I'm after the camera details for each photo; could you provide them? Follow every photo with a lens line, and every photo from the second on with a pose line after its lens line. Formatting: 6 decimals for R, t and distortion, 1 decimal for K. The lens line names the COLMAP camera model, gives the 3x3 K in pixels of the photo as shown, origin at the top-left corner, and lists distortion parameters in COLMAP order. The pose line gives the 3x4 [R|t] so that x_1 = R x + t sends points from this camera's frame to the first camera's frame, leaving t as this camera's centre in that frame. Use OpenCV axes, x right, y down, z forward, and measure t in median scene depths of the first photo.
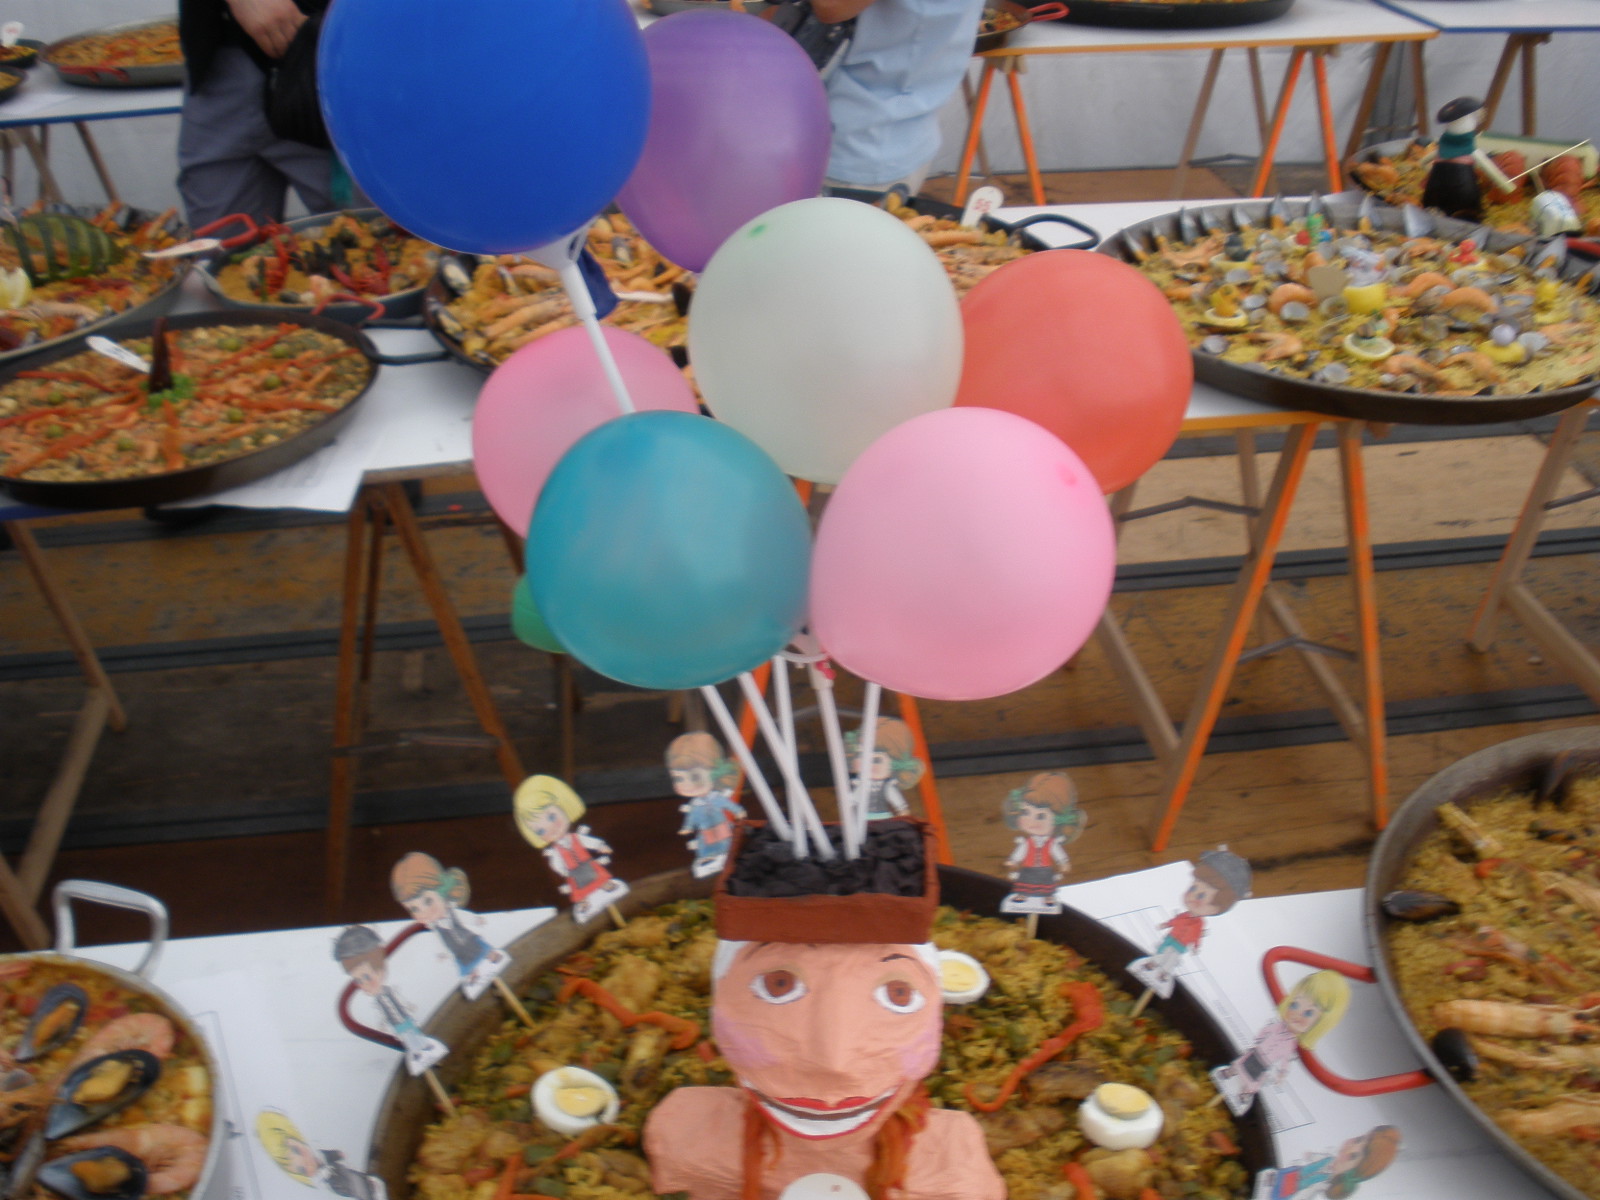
lens RADIAL K [[1739.0, 0, 761.8], [0, 1739.0, 598.8], [0, 0, 1]] dist [-0.322090, 0.441734]
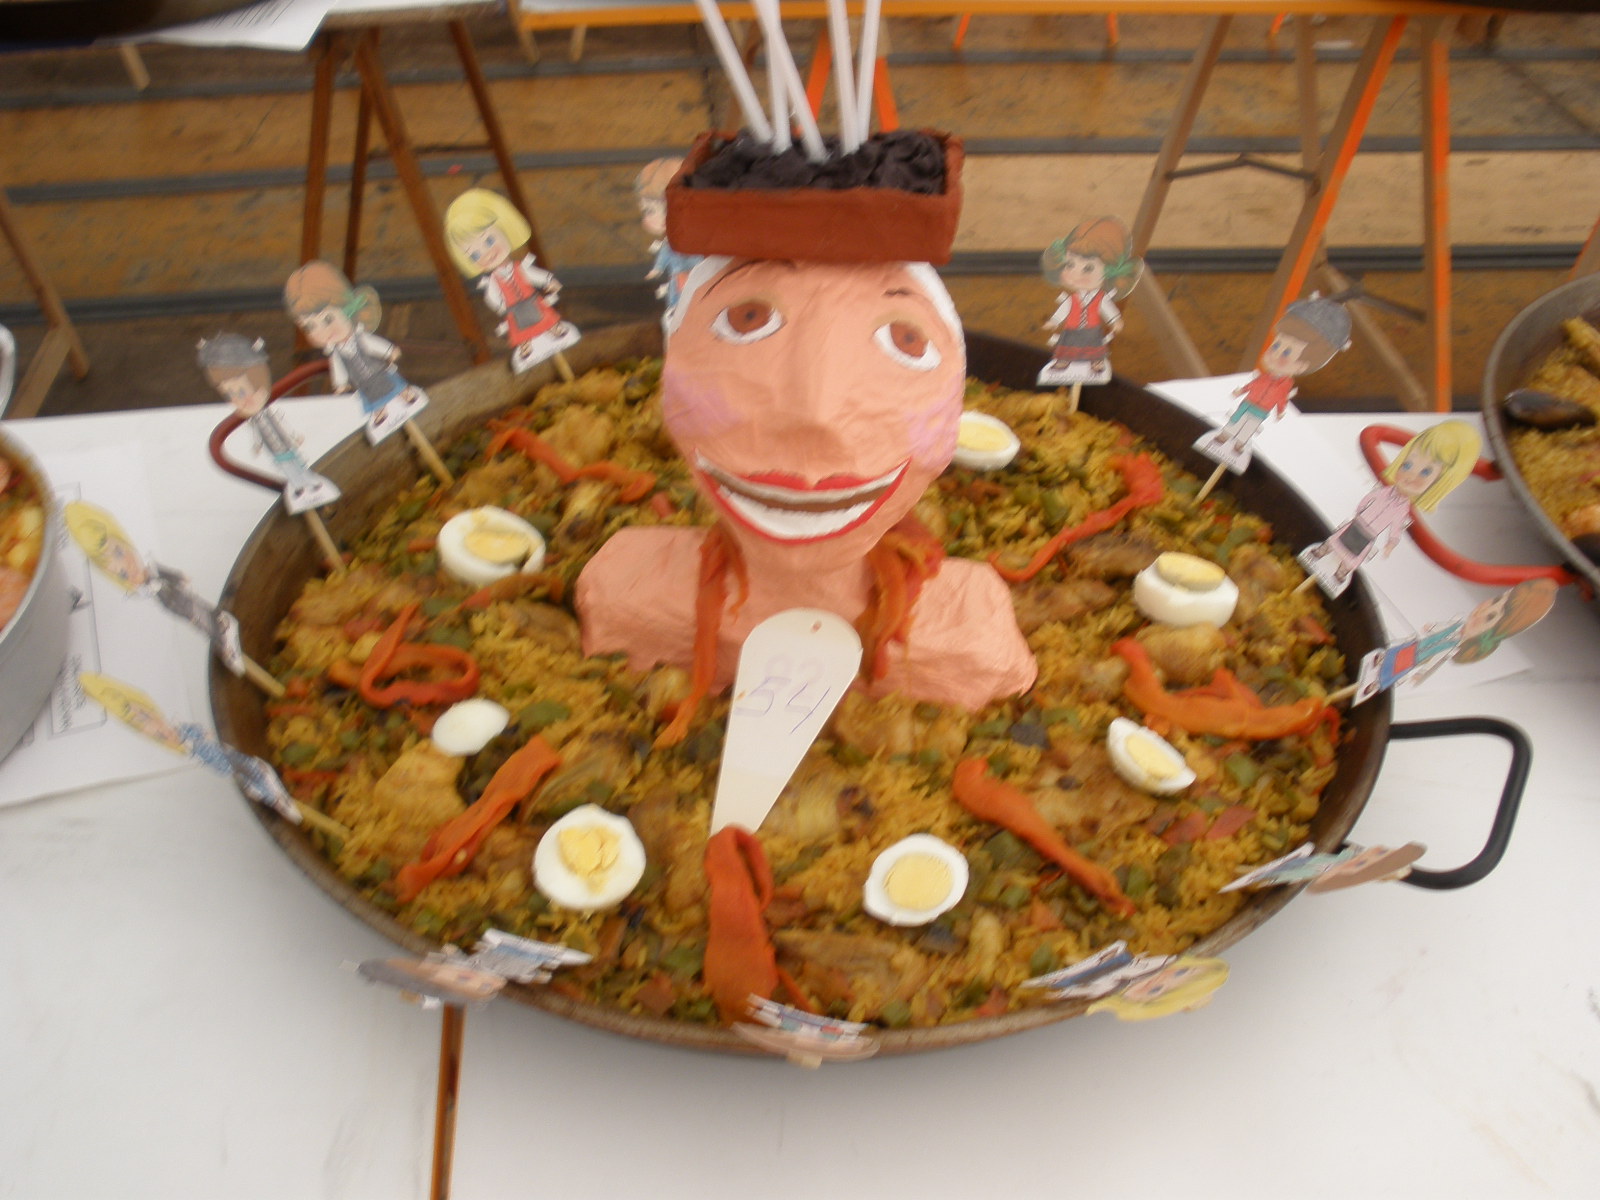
lens RADIAL K [[1739.0, 0, 761.8], [0, 1739.0, 598.8], [0, 0, 1]] dist [-0.322090, 0.441734]
pose [[0.999325, 0.035228, -0.010450, 0.023452], [-0.033734, 0.992303, 0.119147, 0.211189], [0.014566, -0.118714, 0.992822, 0.193684]]
